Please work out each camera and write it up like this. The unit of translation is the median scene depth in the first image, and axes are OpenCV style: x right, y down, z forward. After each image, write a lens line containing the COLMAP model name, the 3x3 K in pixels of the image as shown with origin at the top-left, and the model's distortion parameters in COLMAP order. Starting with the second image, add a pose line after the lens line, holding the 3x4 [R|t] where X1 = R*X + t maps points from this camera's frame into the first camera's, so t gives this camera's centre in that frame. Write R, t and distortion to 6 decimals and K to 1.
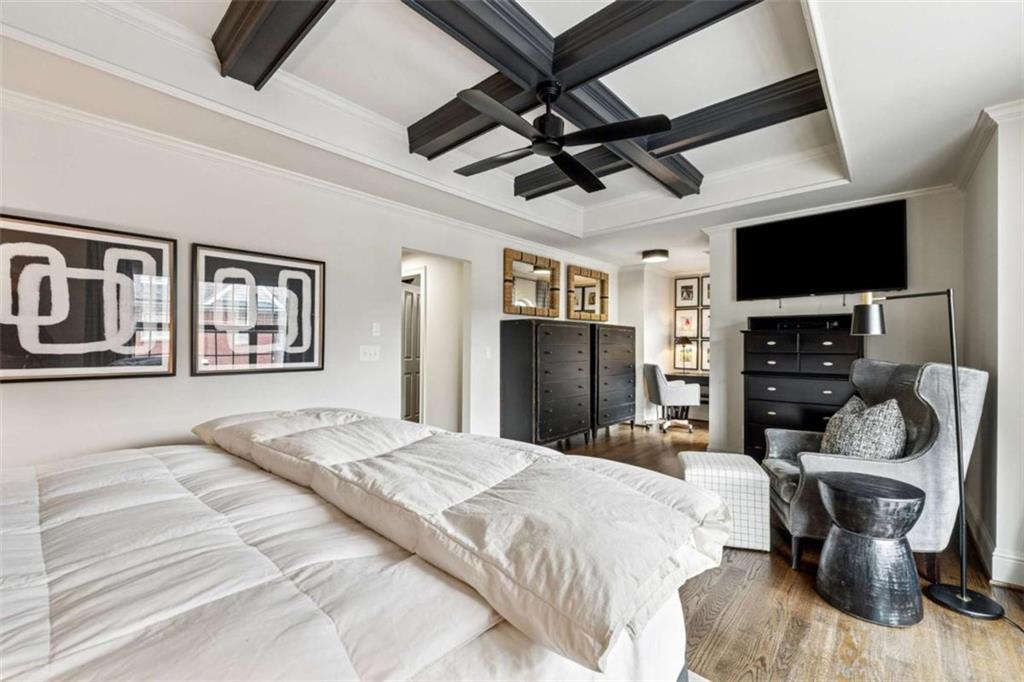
lens RADIAL K [[424.4, 0, 514.2], [0, 424.4, 347.1], [0, 0, 1]] dist [-0.017245, -0.000134]
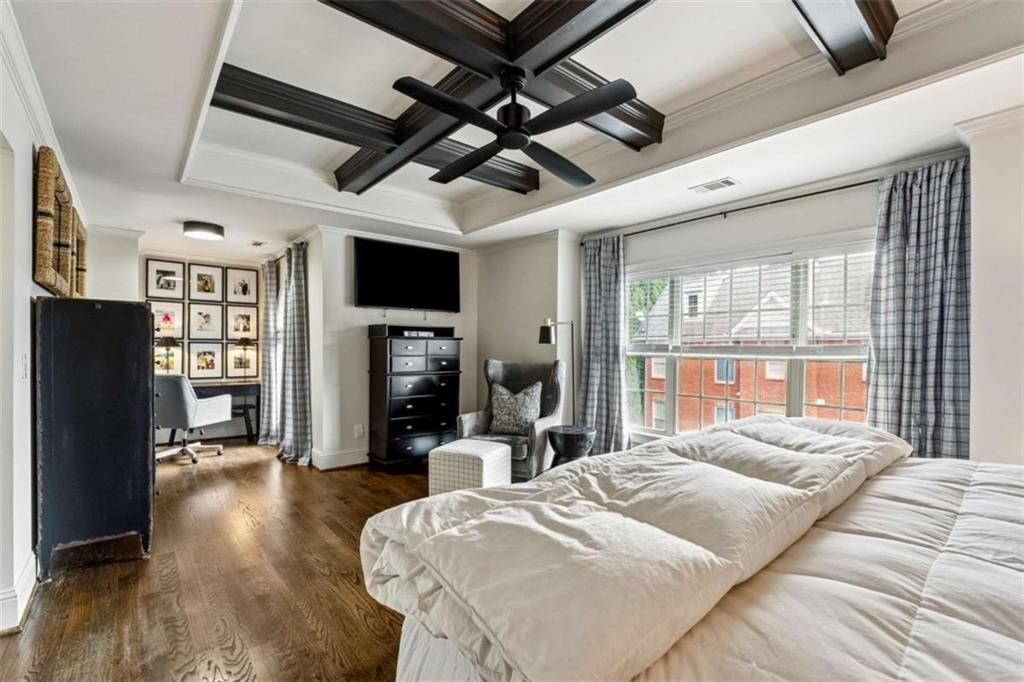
lens RADIAL K [[424.4, 0, 514.2], [0, 424.4, 347.1], [0, 0, 1]] dist [-0.017245, -0.000134]
pose [[0.172558, 0.004304, 0.984990, -0.327001], [-0.002700, 0.999989, -0.003897, -0.006122], [-0.984996, -0.001987, 0.172567, 0.336271]]
